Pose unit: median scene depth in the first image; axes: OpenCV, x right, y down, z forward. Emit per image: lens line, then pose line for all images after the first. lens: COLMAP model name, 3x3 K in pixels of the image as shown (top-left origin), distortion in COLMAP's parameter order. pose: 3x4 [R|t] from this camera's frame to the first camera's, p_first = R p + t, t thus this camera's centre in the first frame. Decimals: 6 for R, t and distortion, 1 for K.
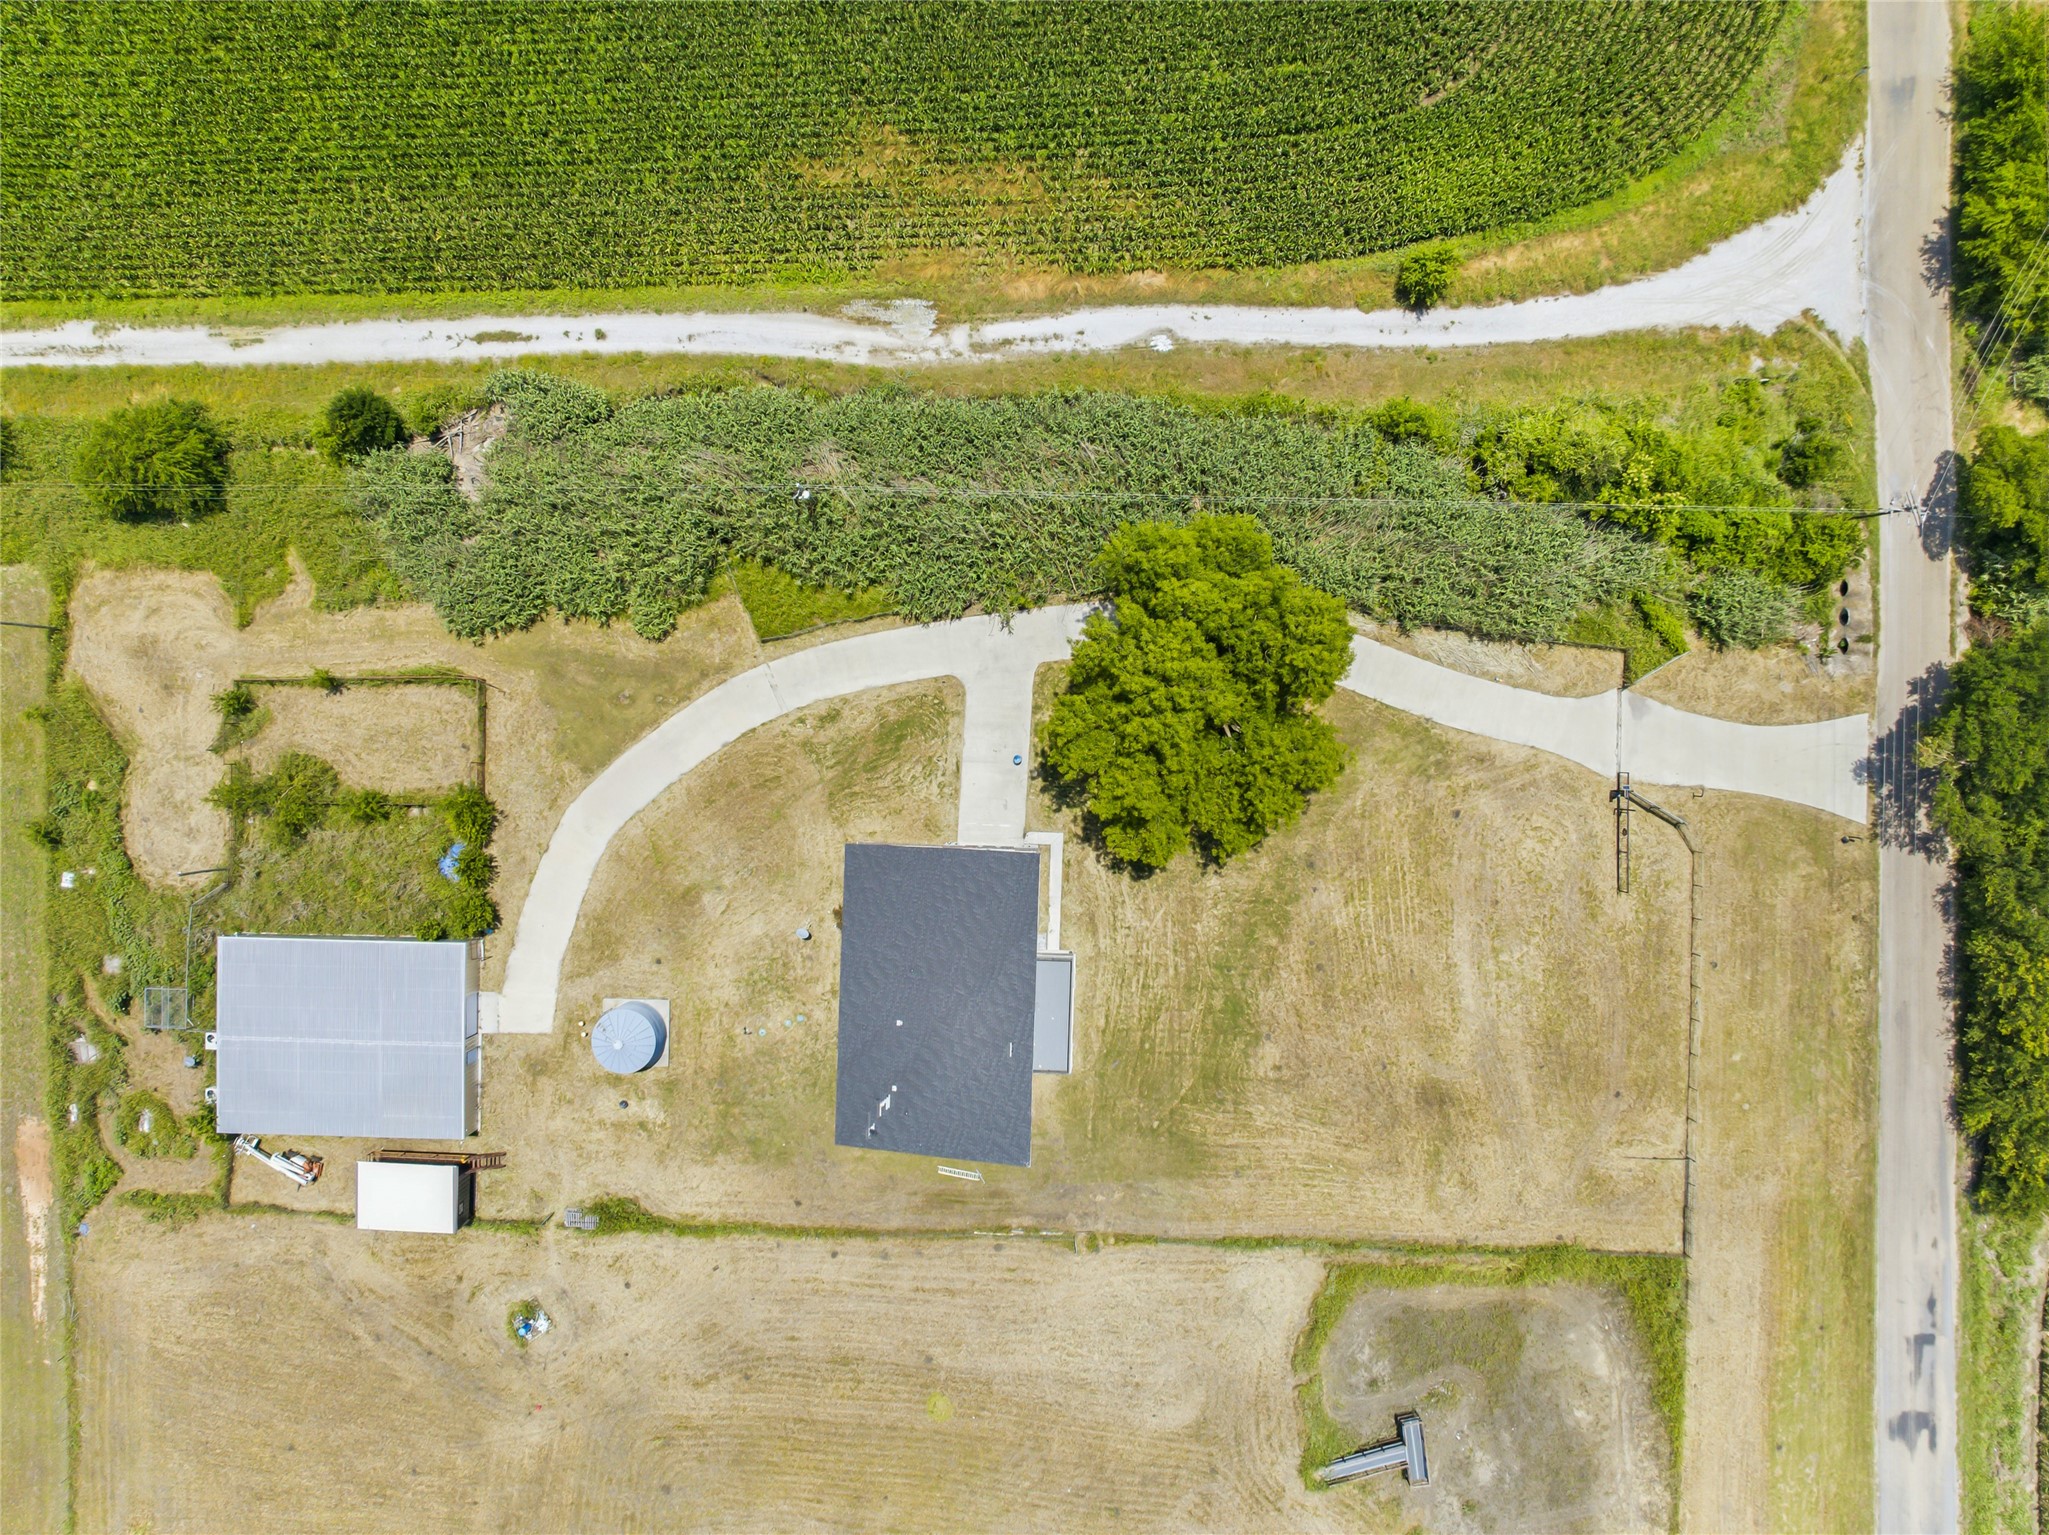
lens RADIAL K [[1443.9, 0, 1027.0], [0, 1443.9, 768.4], [0, 0, 1]] dist [-0.030877, -0.001793]
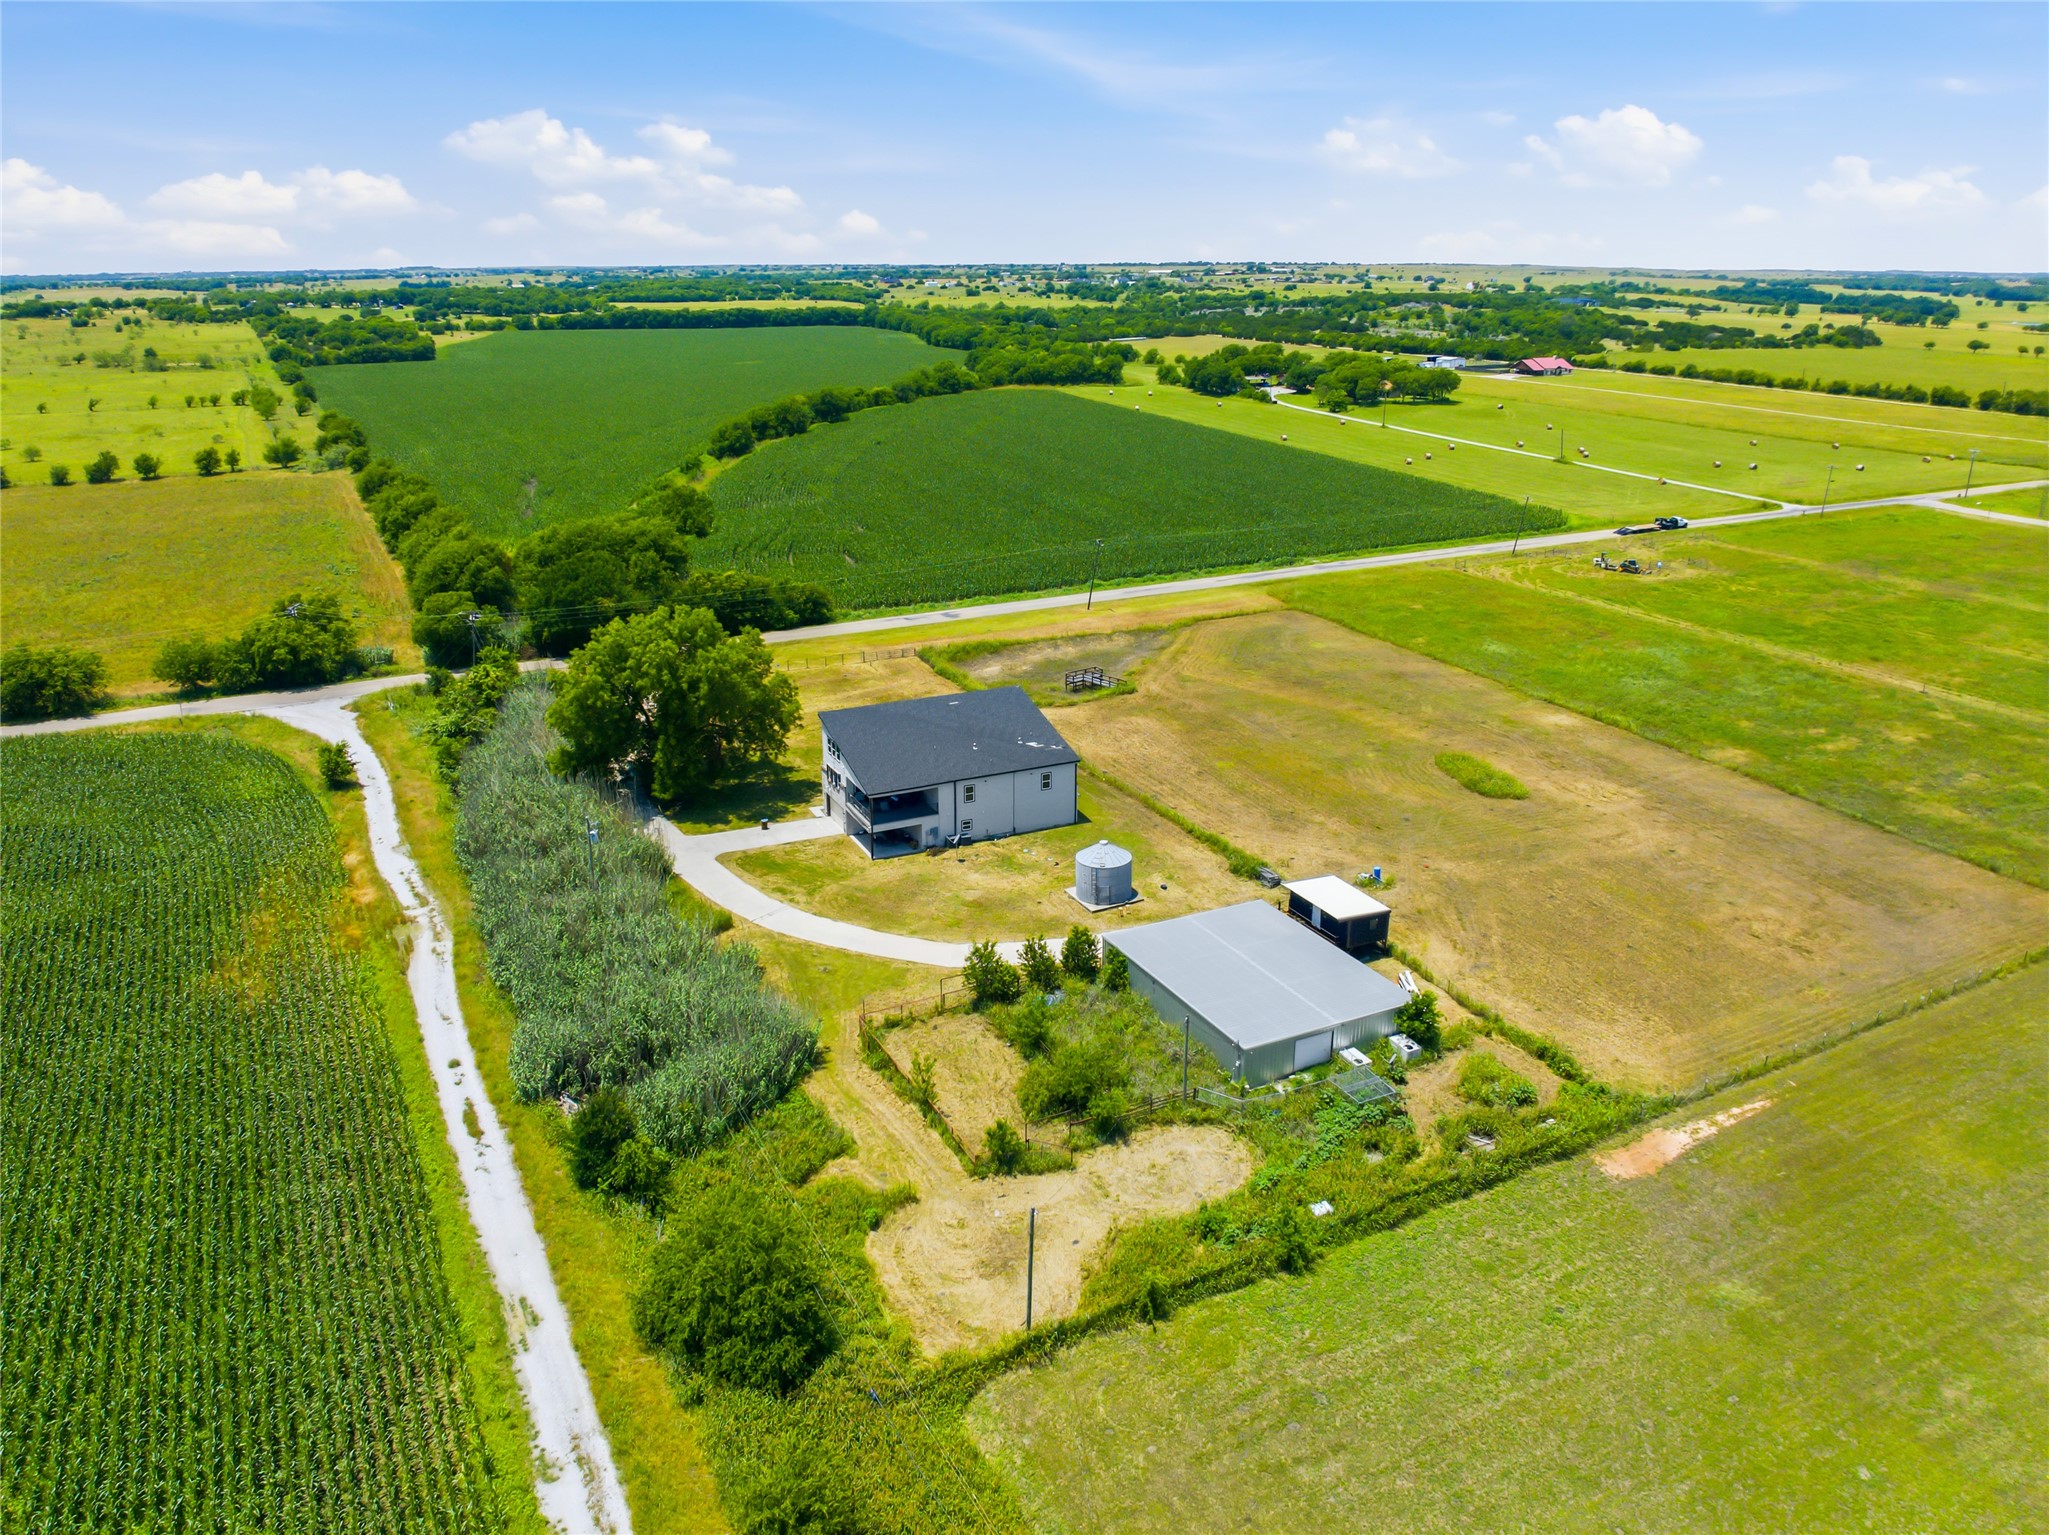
lens RADIAL K [[1443.9, 0, 1027.0], [0, 1443.9, 768.4], [0, 0, 1]] dist [-0.030877, -0.001793]
pose [[-0.463071, -0.290332, 0.837420, -1.160622], [0.886229, -0.165281, 0.432759, -0.342089], [0.012766, 0.942544, 0.333838, 0.529295]]
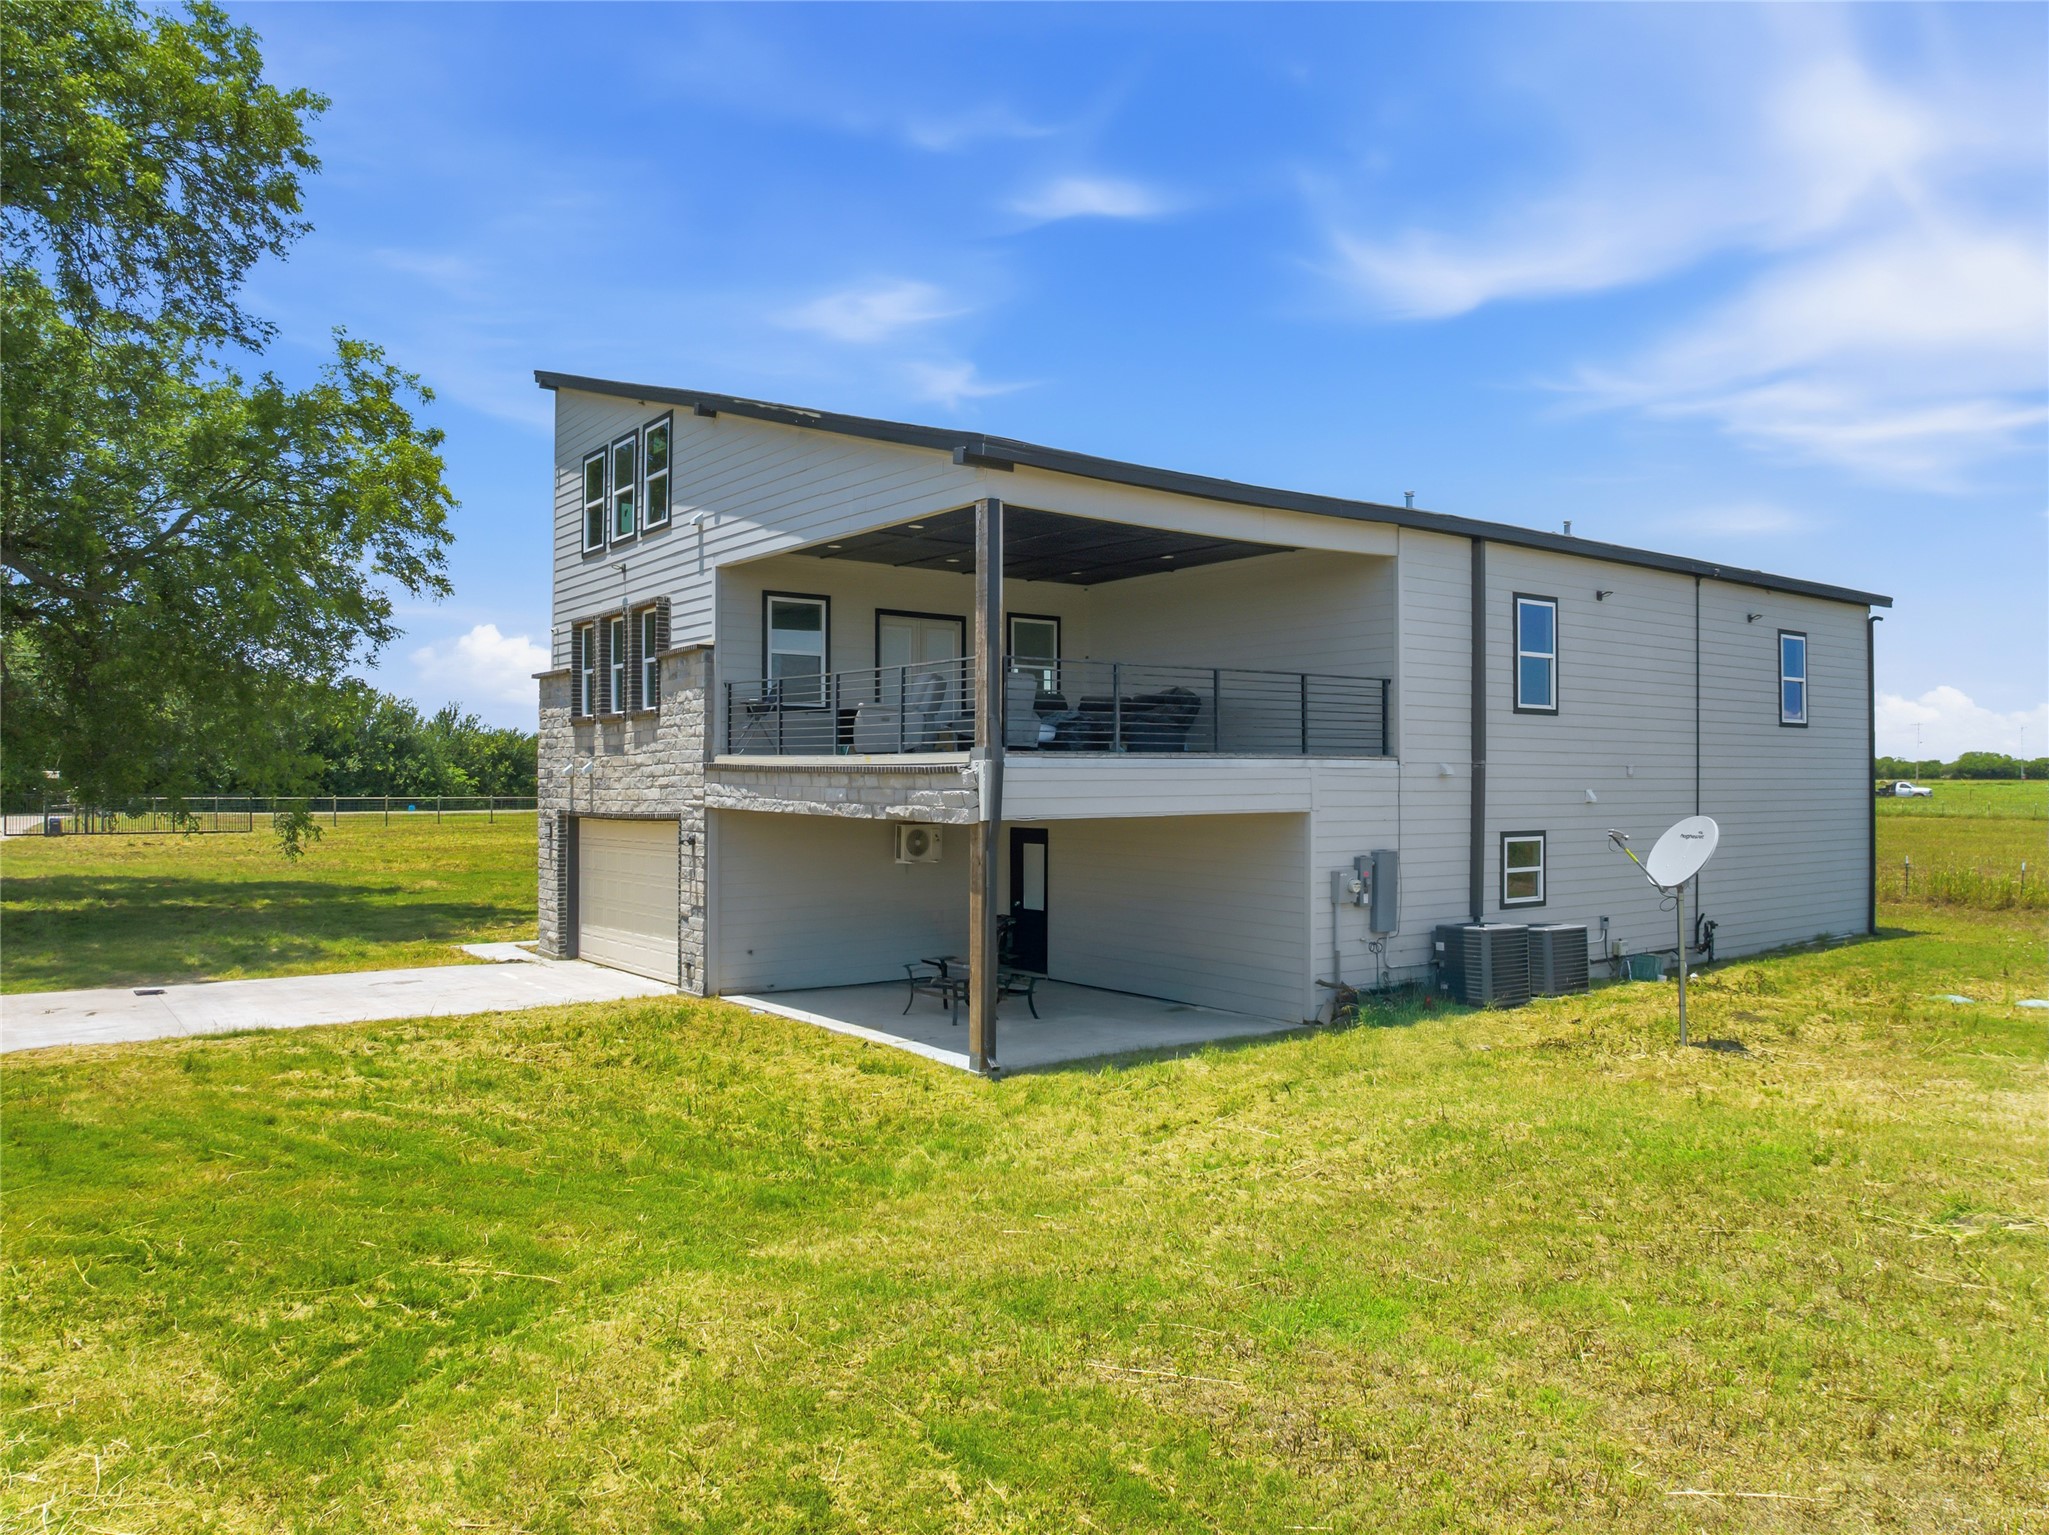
lens RADIAL K [[1443.9, 0, 1027.0], [0, 1443.9, 768.4], [0, 0, 1]] dist [-0.030877, -0.001793]
pose [[-0.630234, 0.002944, 0.776400, -0.224692], [0.776363, -0.008002, 0.630235, -0.032179], [0.008068, 0.999964, 0.002758, 0.971618]]
